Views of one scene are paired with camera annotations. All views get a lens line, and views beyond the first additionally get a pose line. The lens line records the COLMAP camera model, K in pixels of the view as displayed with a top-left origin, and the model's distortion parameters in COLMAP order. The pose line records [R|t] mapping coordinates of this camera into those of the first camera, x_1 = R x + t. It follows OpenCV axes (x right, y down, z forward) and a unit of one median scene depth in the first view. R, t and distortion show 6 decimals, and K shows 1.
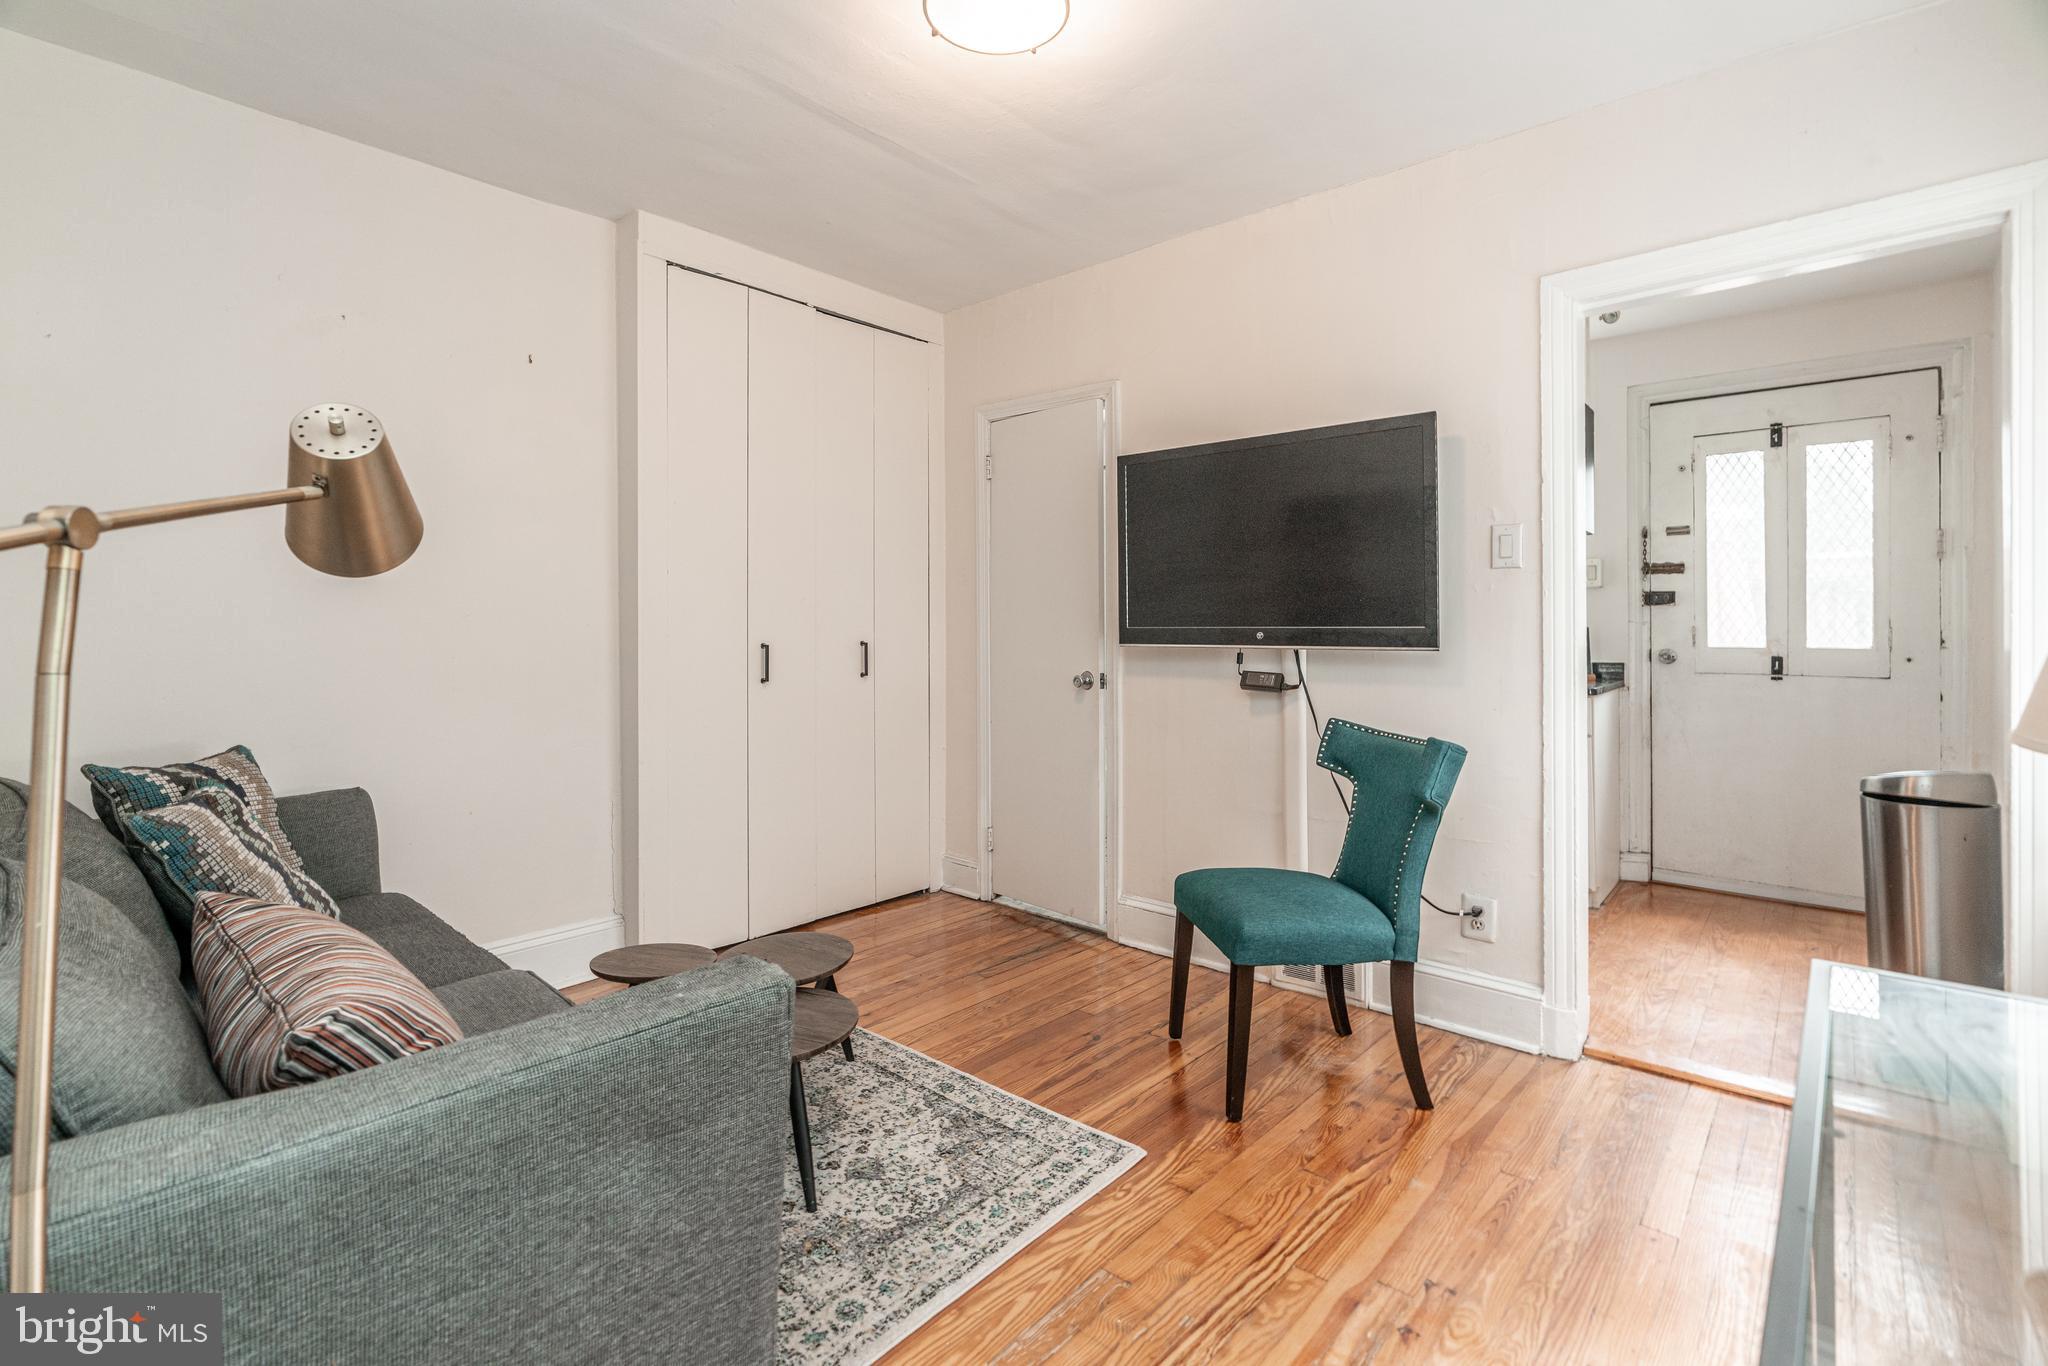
lens RADIAL K [[941.4, 0, 1020.7], [0, 941.4, 623.7], [0, 0, 1]] dist [-0.004711, -0.000343]
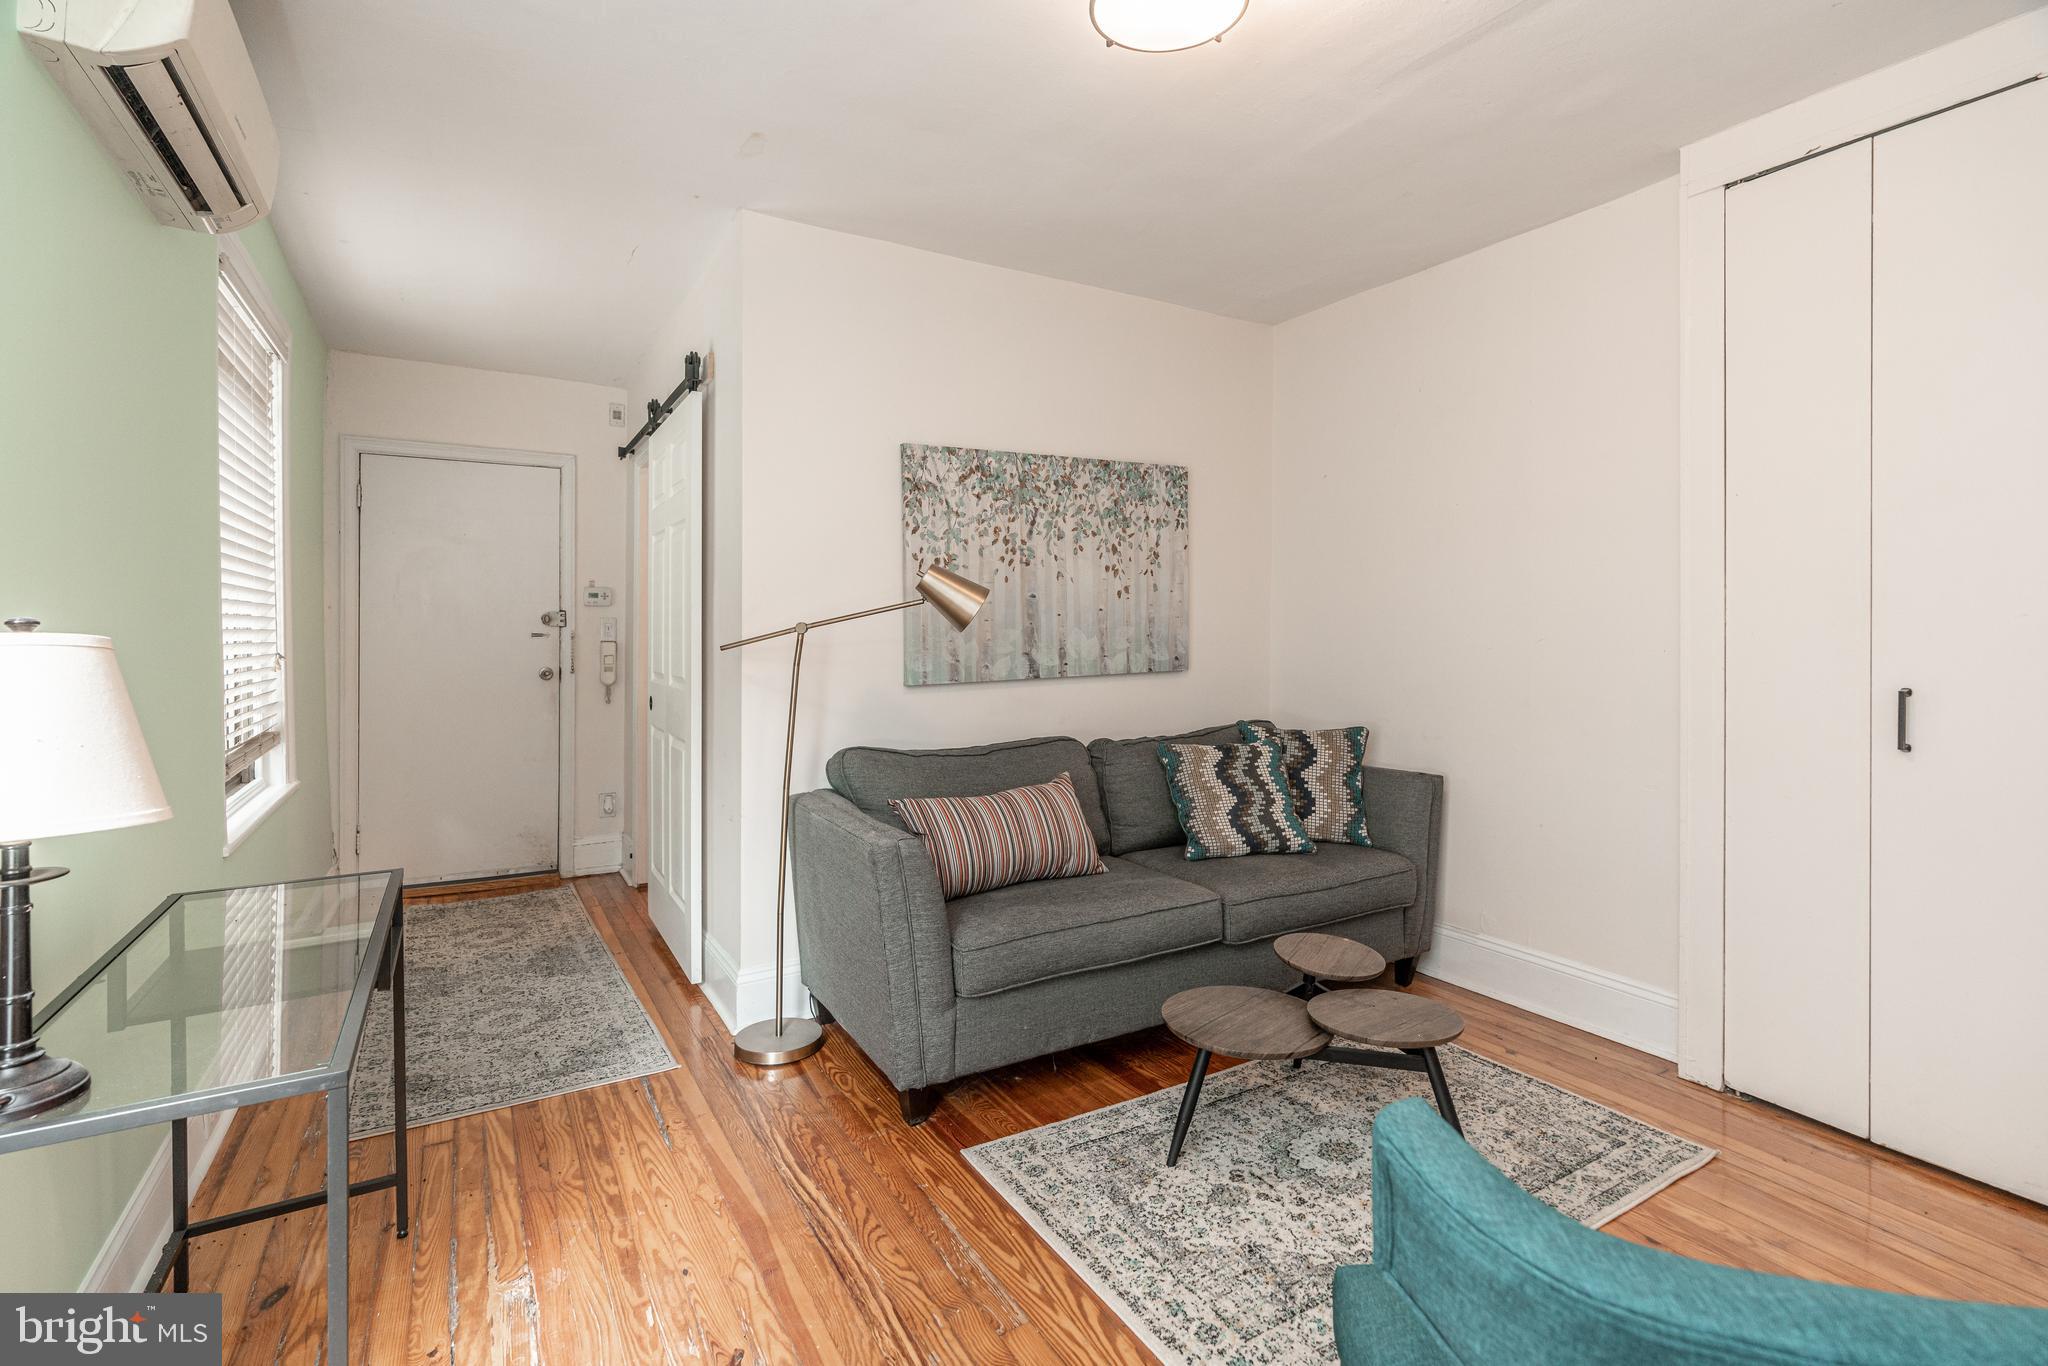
lens RADIAL K [[941.4, 0, 1020.7], [0, 941.4, 623.7], [0, 0, 1]] dist [-0.004711, -0.000343]
pose [[-0.302637, 0.003286, -0.953100, 0.895496], [0.003940, 0.999990, 0.002196, -0.046195], [0.953098, -0.003090, -0.302647, 1.121288]]
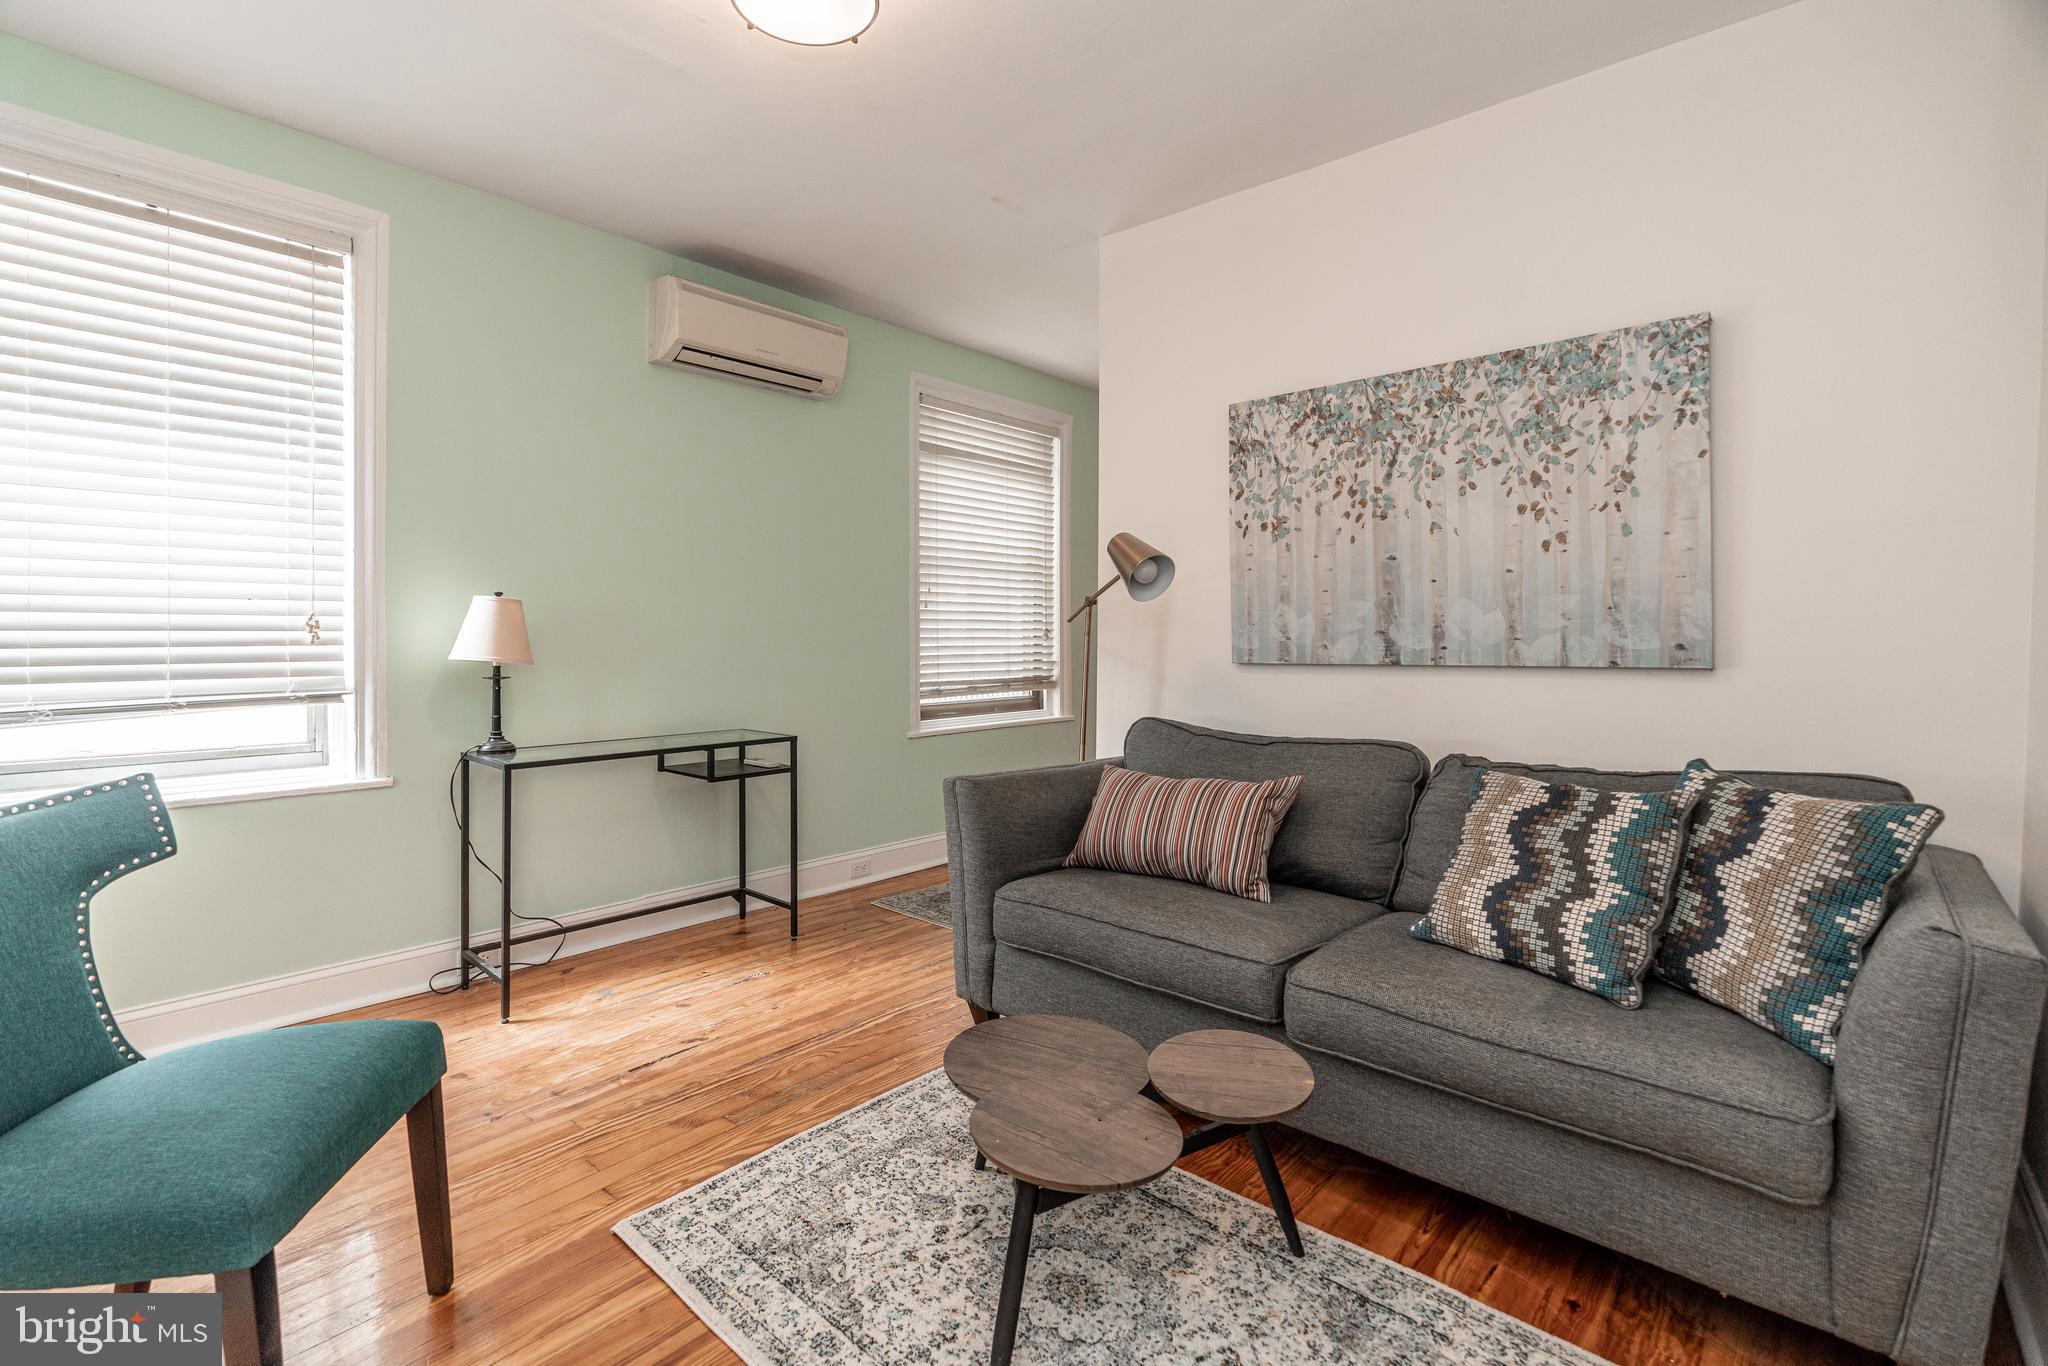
lens RADIAL K [[943.7, 0, 1017.2], [0, 943.7, 632.2], [0, 0, 1]] dist [-0.009543, 0.000070]
pose [[-0.999997, -0.002336, -0.000662, -0.250757], [-0.002336, 0.999997, -0.000309, 0.015072], [0.000663, -0.000308, -1.000000, 1.970873]]
